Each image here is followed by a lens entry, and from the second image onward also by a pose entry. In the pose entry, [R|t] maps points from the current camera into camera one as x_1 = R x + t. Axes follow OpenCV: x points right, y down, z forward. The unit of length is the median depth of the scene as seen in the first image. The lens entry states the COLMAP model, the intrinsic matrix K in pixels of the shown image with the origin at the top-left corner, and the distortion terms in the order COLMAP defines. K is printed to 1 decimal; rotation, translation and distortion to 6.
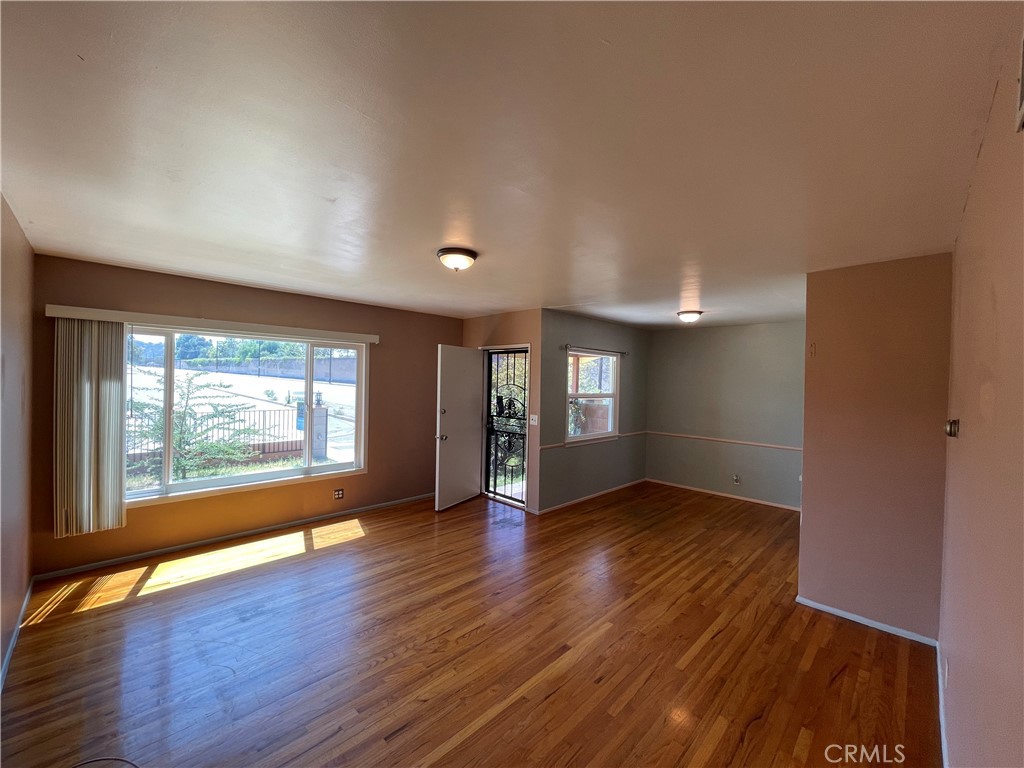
lens RADIAL K [[414.1, 0, 512.0], [0, 414.1, 384.0], [0, 0, 1]] dist [-0.001335, 0.000072]
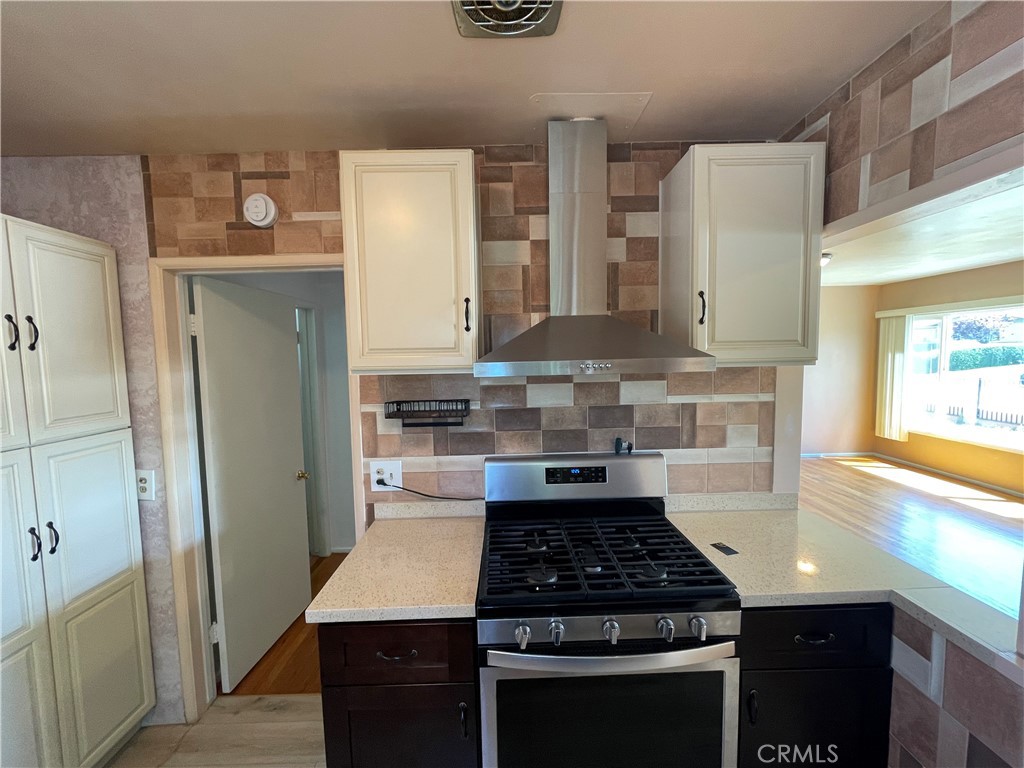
lens RADIAL K [[414.1, 0, 512.0], [0, 414.1, 384.0], [0, 0, 1]] dist [-0.001335, 0.000072]
pose [[-0.699370, 0.044125, -0.713396, 0.906702], [-0.003466, 0.997872, 0.065117, 0.012172], [0.714751, 0.048014, -0.697729, 0.722434]]
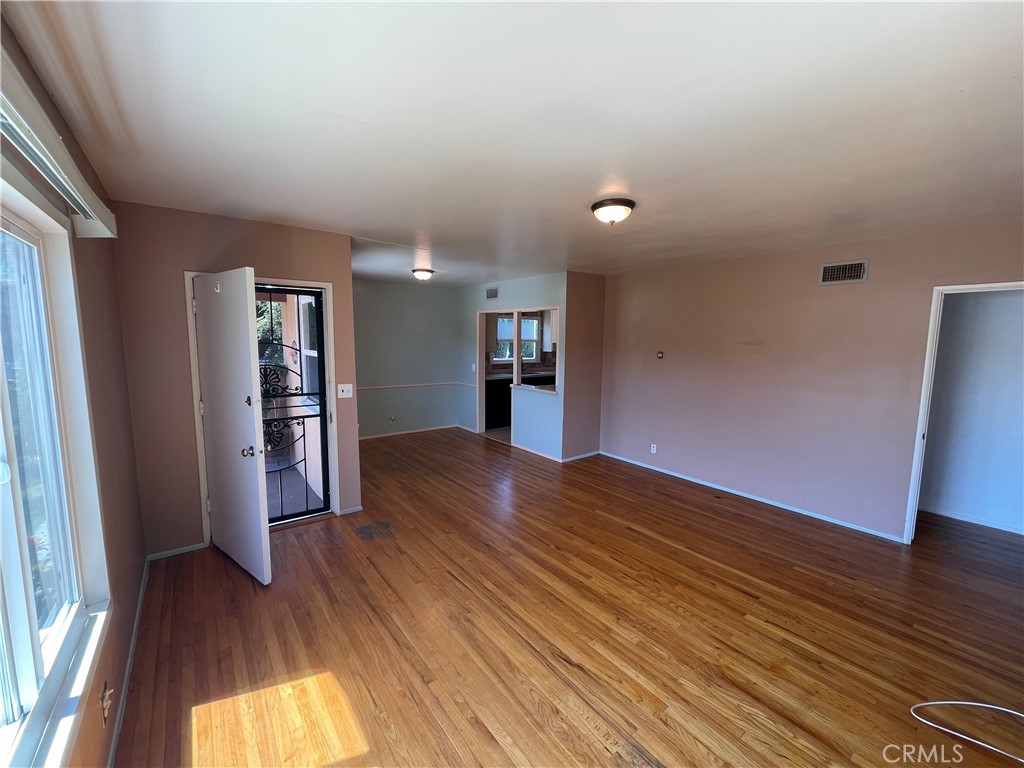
lens RADIAL K [[414.1, 0, 512.0], [0, 414.1, 384.0], [0, 0, 1]] dist [-0.001335, 0.000072]
pose [[0.130026, -0.132815, 0.982575, -0.647733], [0.001630, 0.991015, 0.133740, -0.024095], [-0.991509, -0.015788, 0.129074, 0.630906]]
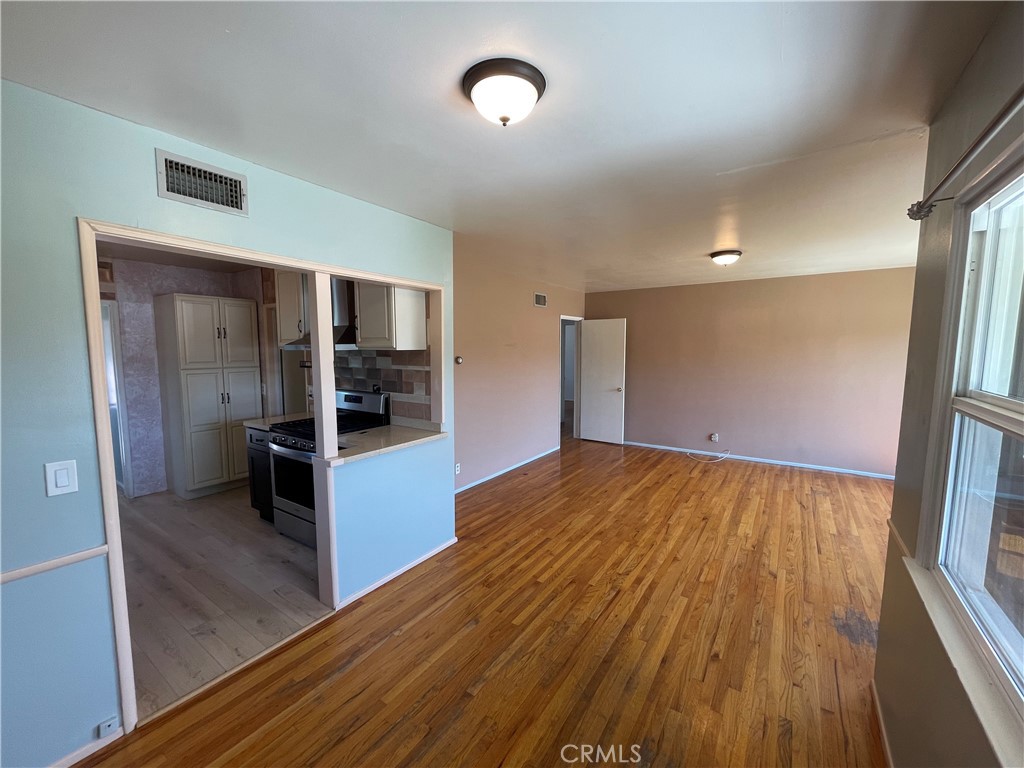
lens RADIAL K [[414.1, 0, 512.0], [0, 414.1, 384.0], [0, 0, 1]] dist [-0.001335, 0.000072]
pose [[-0.982183, -0.006316, -0.187821, 0.480592], [-0.025161, 0.994857, 0.098118, 0.003024], [0.186235, 0.101096, -0.977290, 1.309103]]
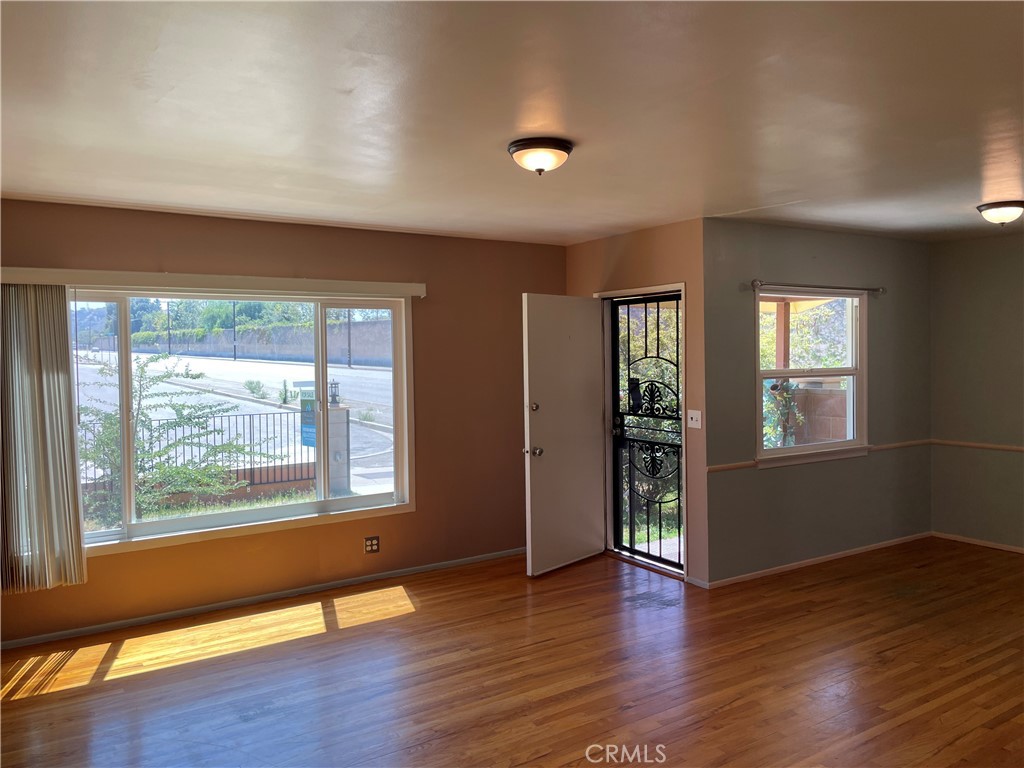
lens RADIAL K [[775.2, 0, 510.7], [0, 775.2, 378.8], [0, 0, 1]] dist [0.110412, -0.149392]
pose [[0.977482, -0.028874, -0.209036, 0.032767], [0.033930, 0.999211, 0.020638, 0.001856], [0.208275, -0.027266, 0.977690, -0.085797]]
